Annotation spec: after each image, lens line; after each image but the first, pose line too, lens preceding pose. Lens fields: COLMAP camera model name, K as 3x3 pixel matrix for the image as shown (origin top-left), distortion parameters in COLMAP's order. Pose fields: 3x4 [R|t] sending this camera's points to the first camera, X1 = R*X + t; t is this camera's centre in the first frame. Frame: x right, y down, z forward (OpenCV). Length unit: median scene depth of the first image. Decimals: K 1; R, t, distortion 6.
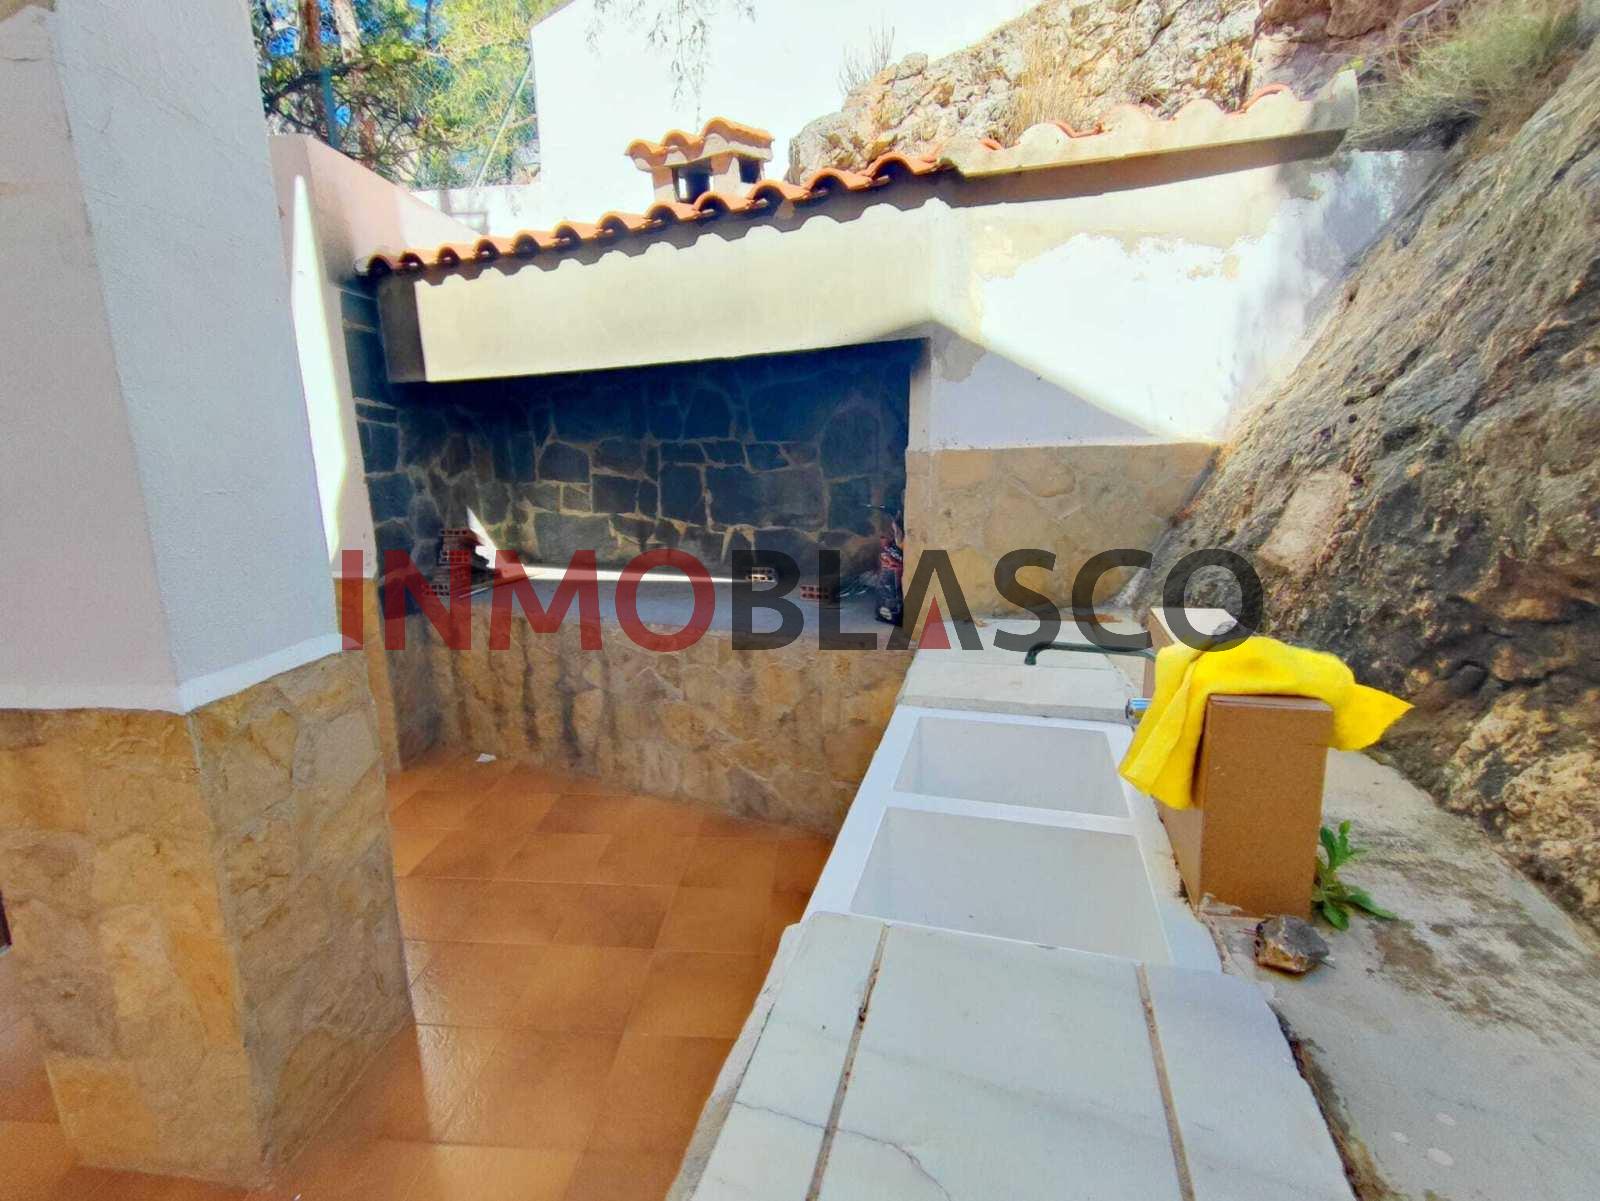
lens RADIAL K [[736.0, 0, 789.0], [0, 736.0, 593.7], [0, 0, 1]] dist [-0.001989, 0.011030]
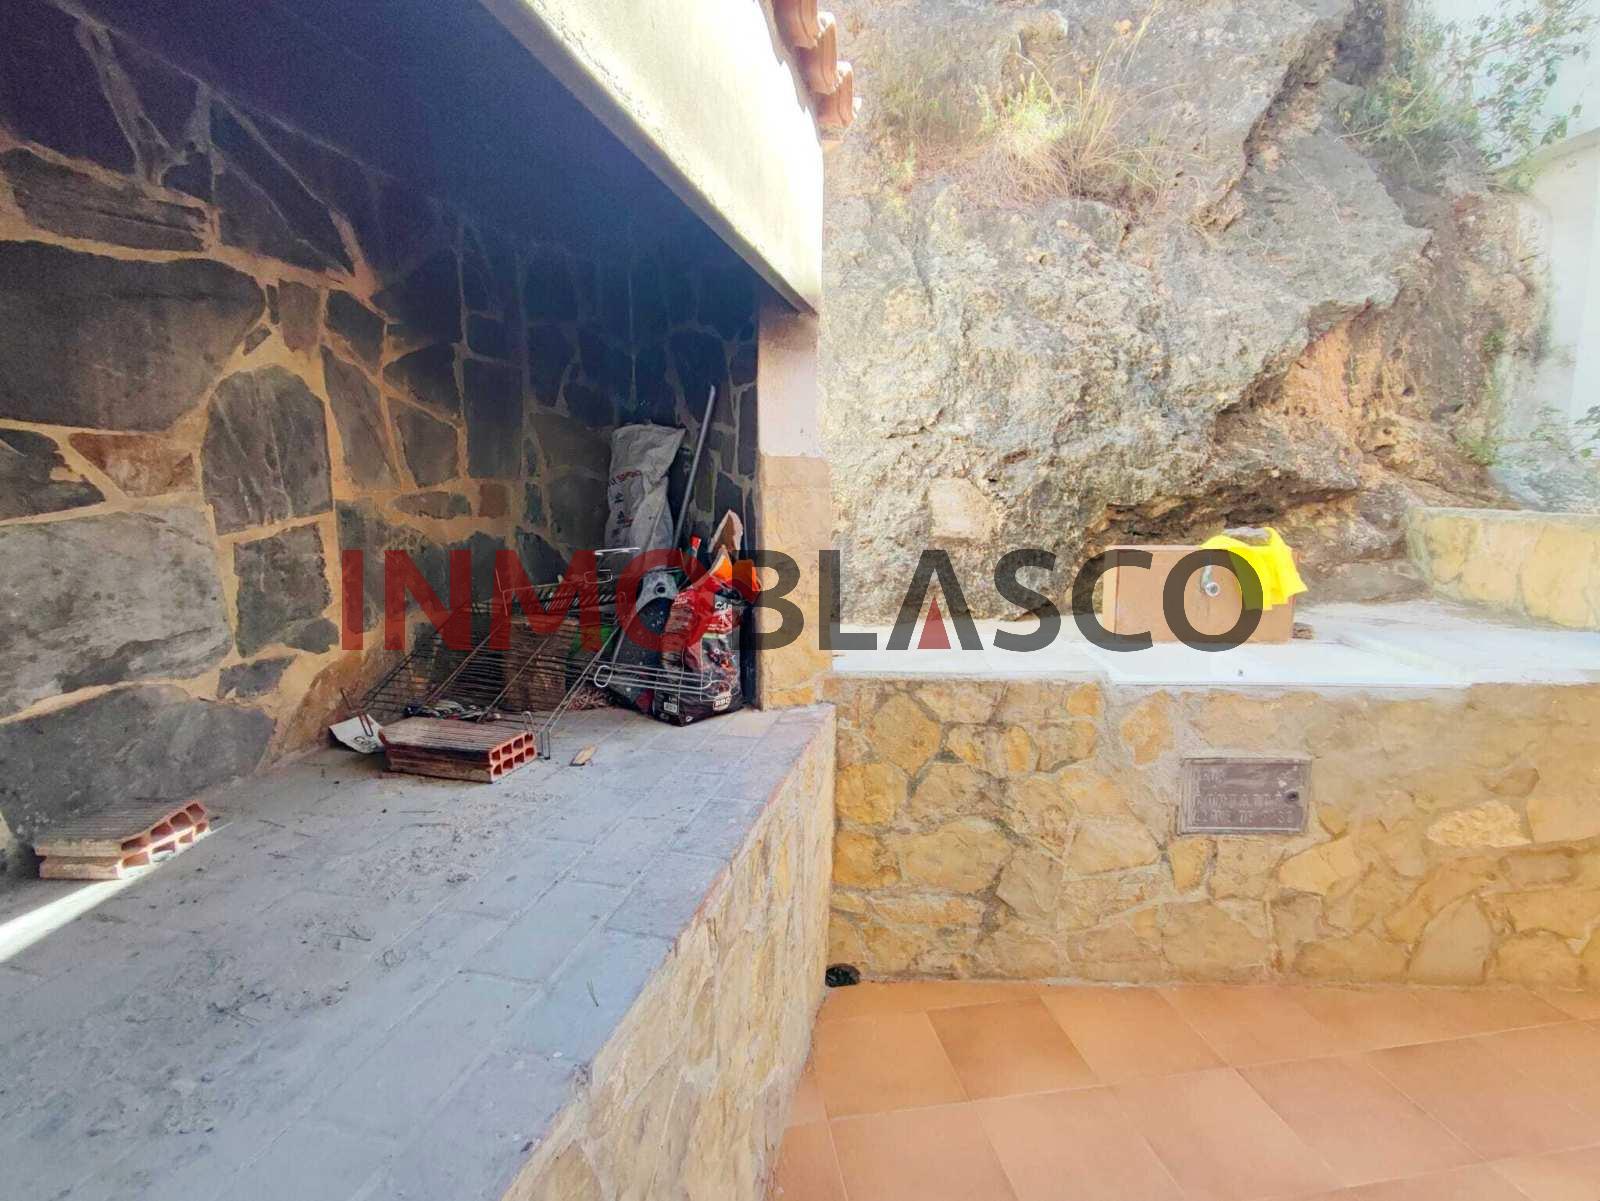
lens RADIAL K [[736.0, 0, 789.0], [0, 736.0, 593.7], [0, 0, 1]] dist [-0.001989, 0.011030]
pose [[-0.161897, -0.122297, 0.979200, -0.395678], [0.219265, 0.963027, 0.156530, -0.120884], [-0.962139, 0.240046, -0.129096, 0.771050]]
